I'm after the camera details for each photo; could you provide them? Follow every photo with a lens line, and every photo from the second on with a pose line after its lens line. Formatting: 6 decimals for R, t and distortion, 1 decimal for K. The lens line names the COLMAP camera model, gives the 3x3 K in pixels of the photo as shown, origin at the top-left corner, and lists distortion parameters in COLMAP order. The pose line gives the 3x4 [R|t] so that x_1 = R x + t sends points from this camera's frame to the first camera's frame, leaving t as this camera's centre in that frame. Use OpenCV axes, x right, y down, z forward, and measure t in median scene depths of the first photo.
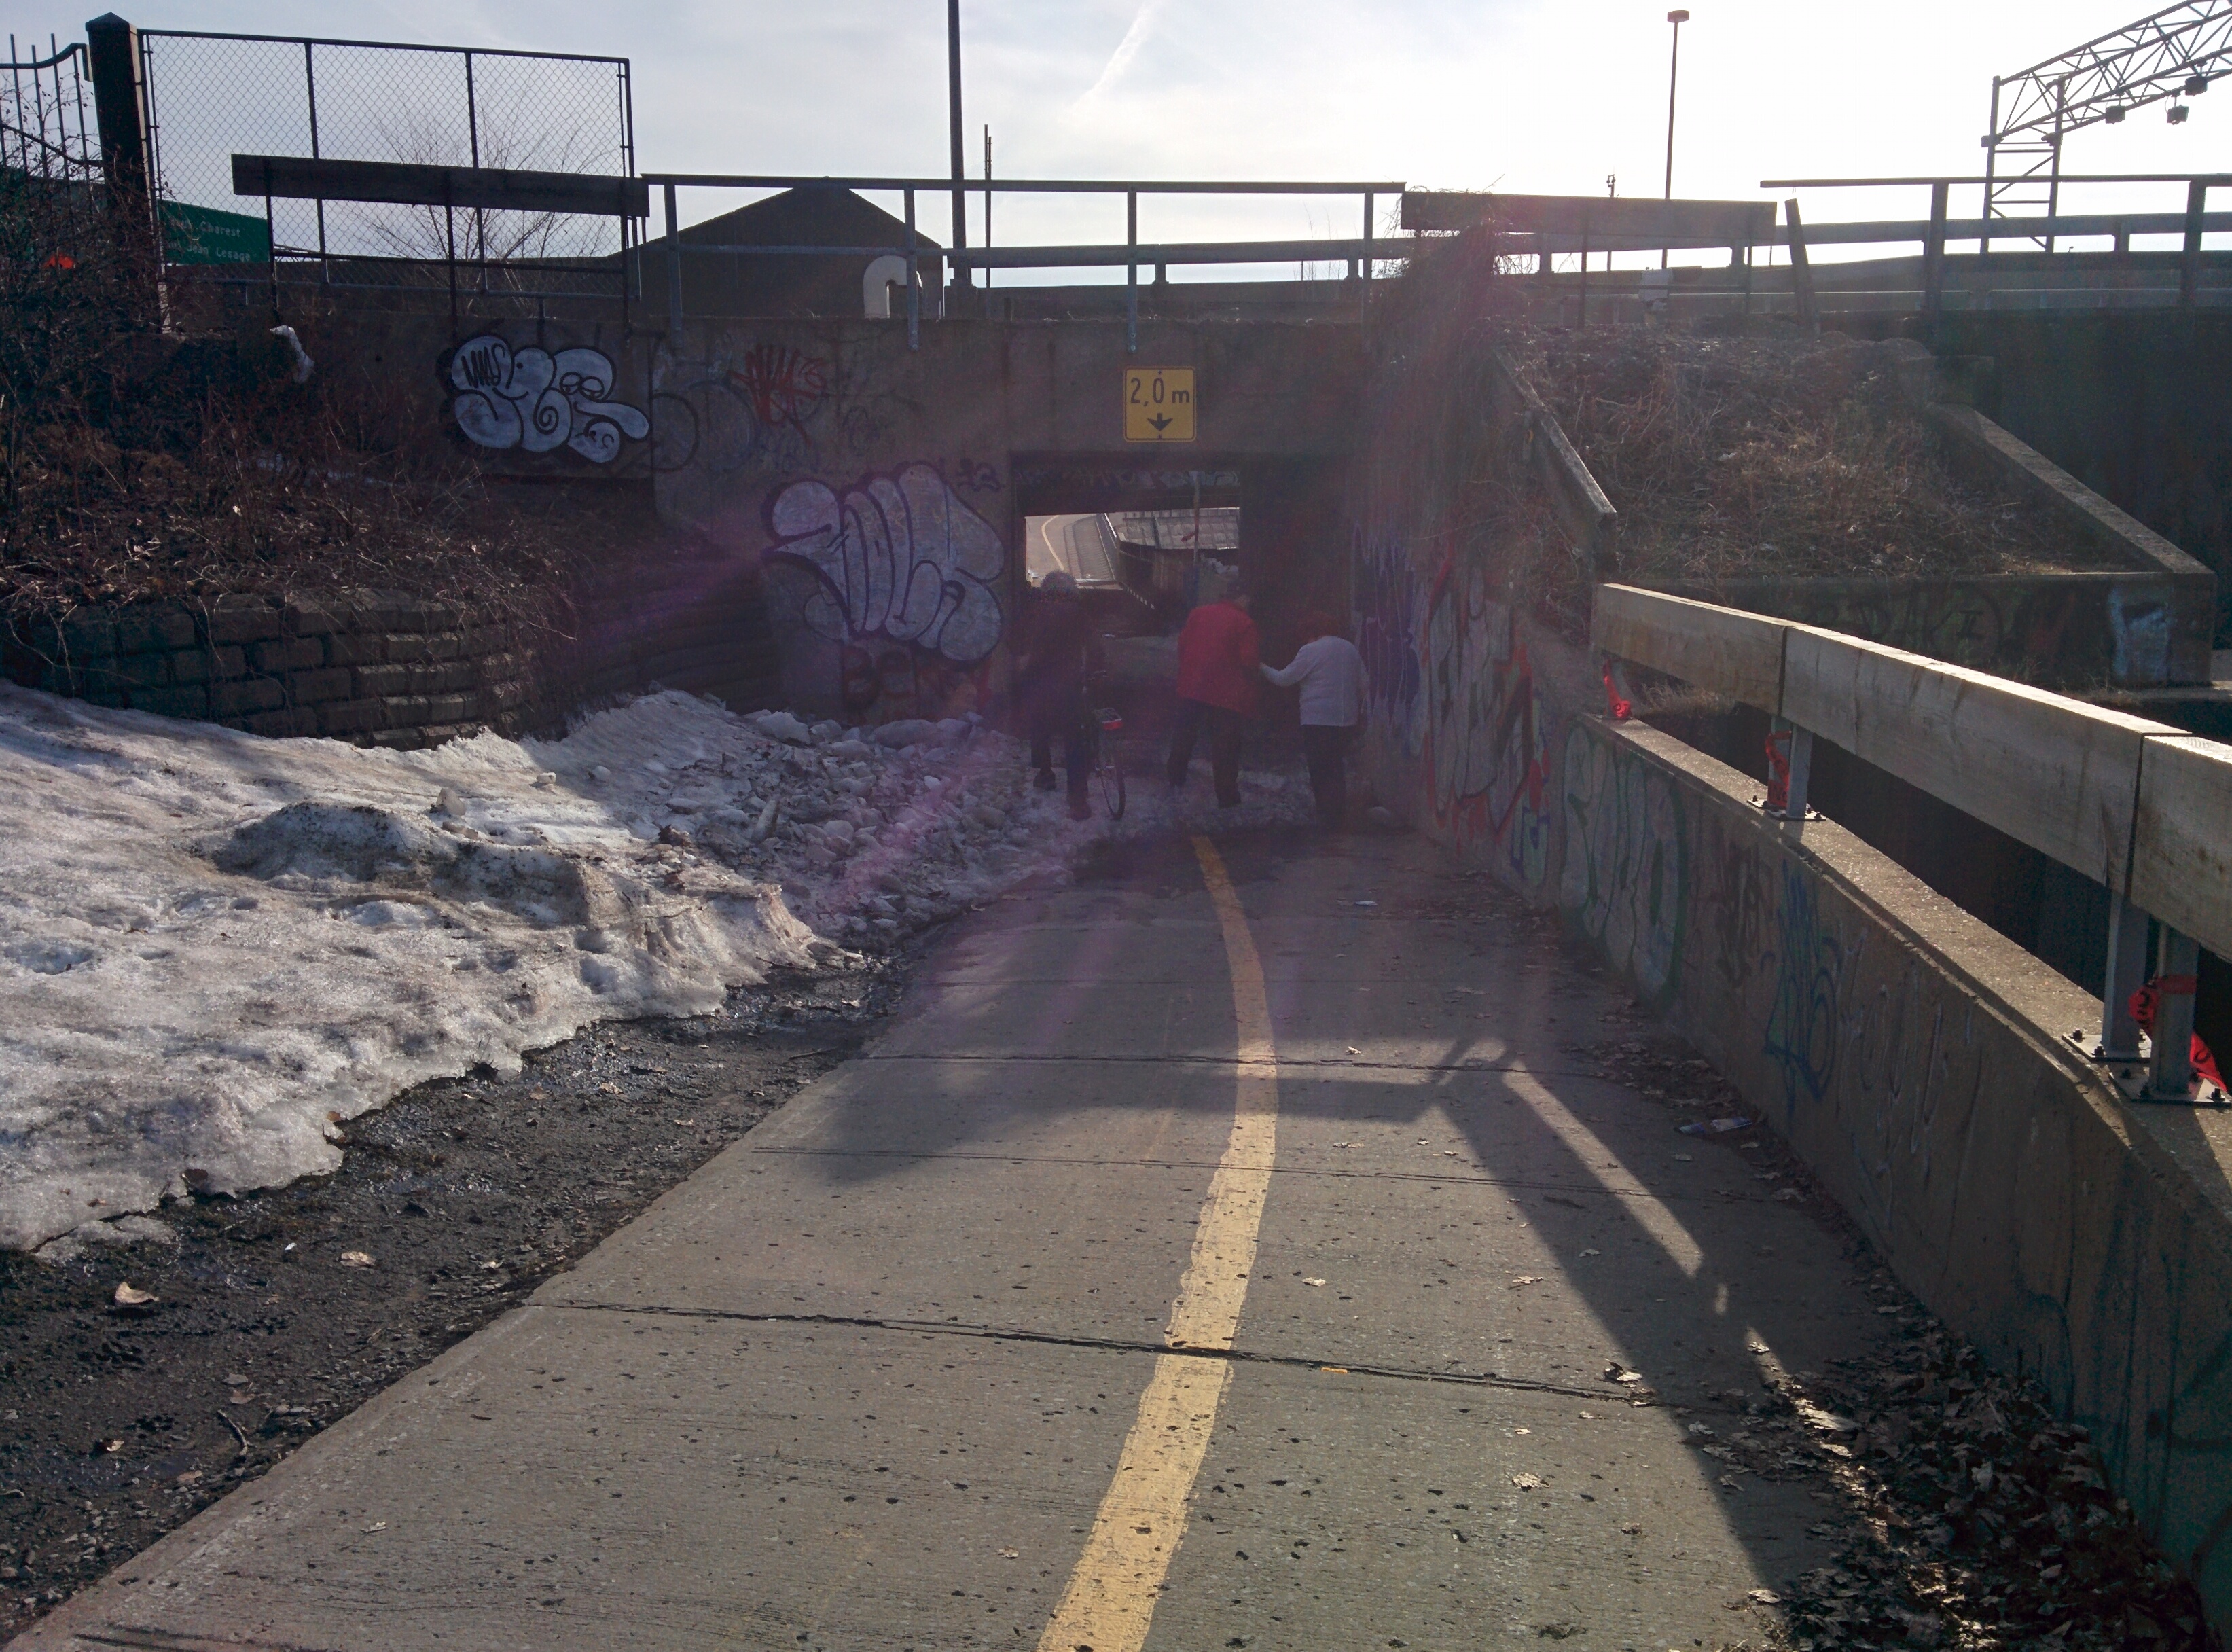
lens RADIAL K [[1994.6, 0, 1121.2], [0, 1994.6, 827.7], [0, 0, 1]] dist [-0.010422, -0.008055]
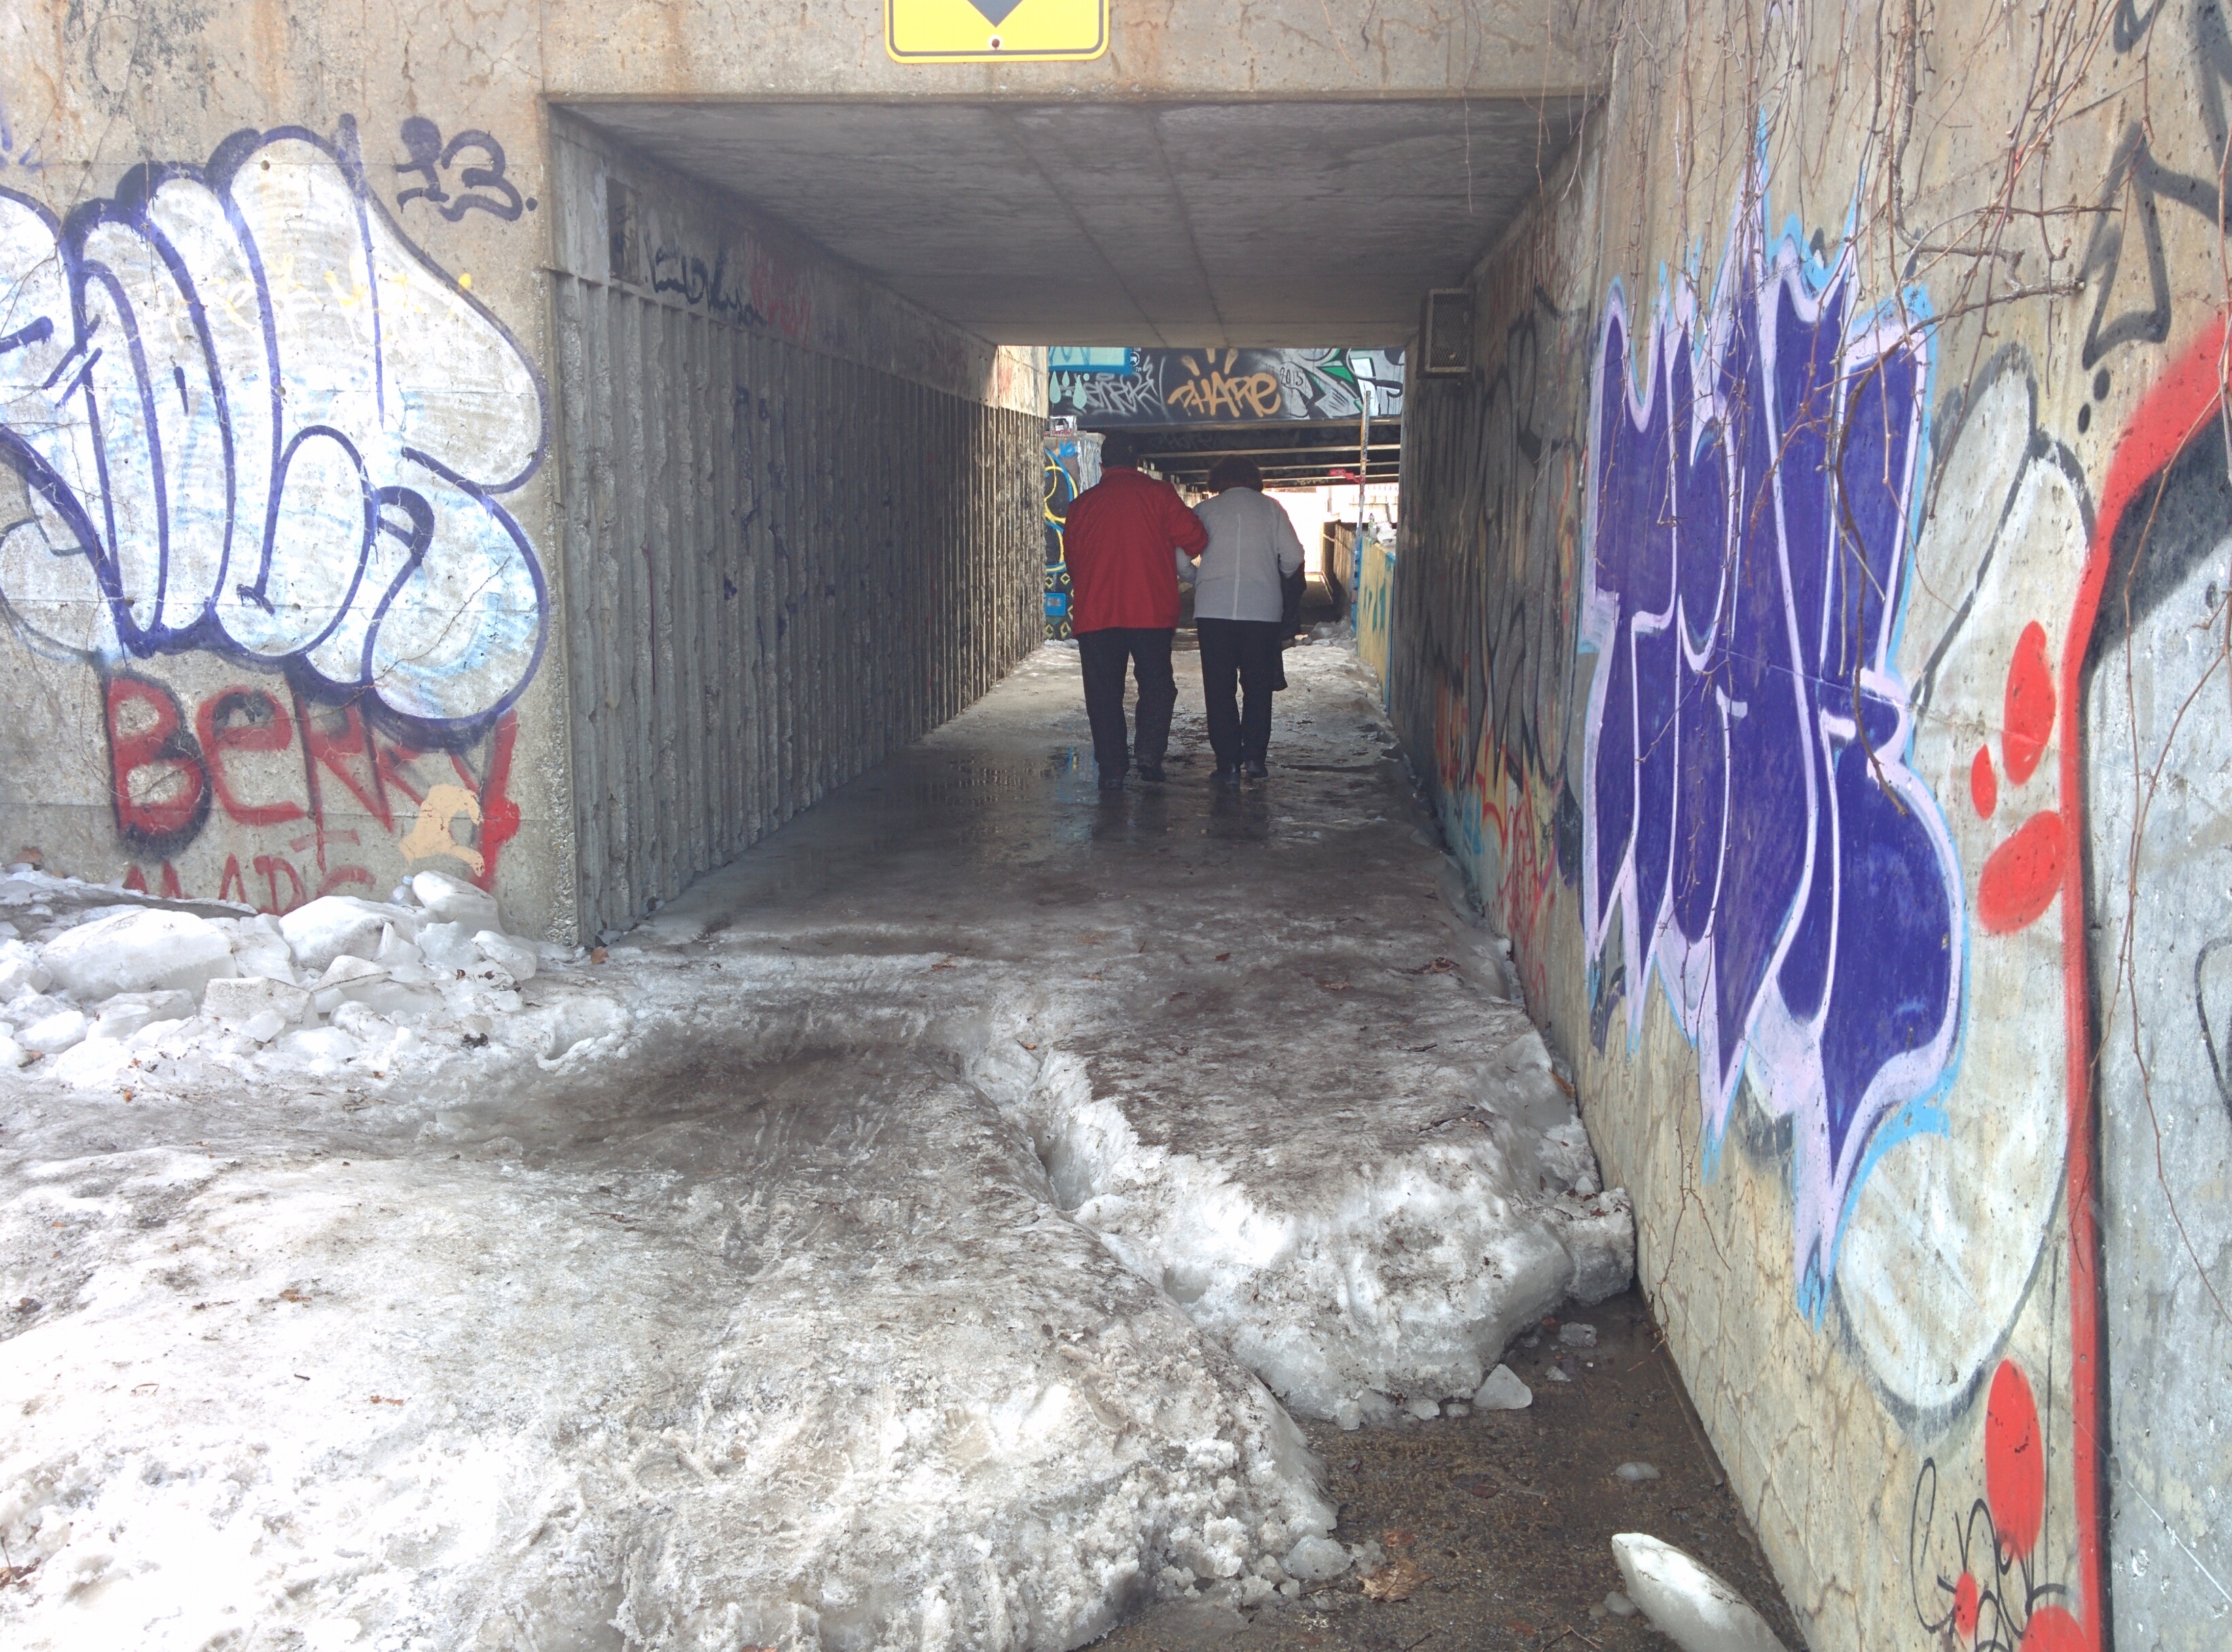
lens RADIAL K [[1994.6, 0, 1109.2], [0, 1994.6, 829.9], [0, 0, 1]] dist [-0.010422, -0.008055]
pose [[0.990314, 0.032091, -0.135087, 0.085063], [-0.031245, 0.999477, 0.008375, -0.072123], [0.135285, -0.004073, 0.990798, 0.681023]]
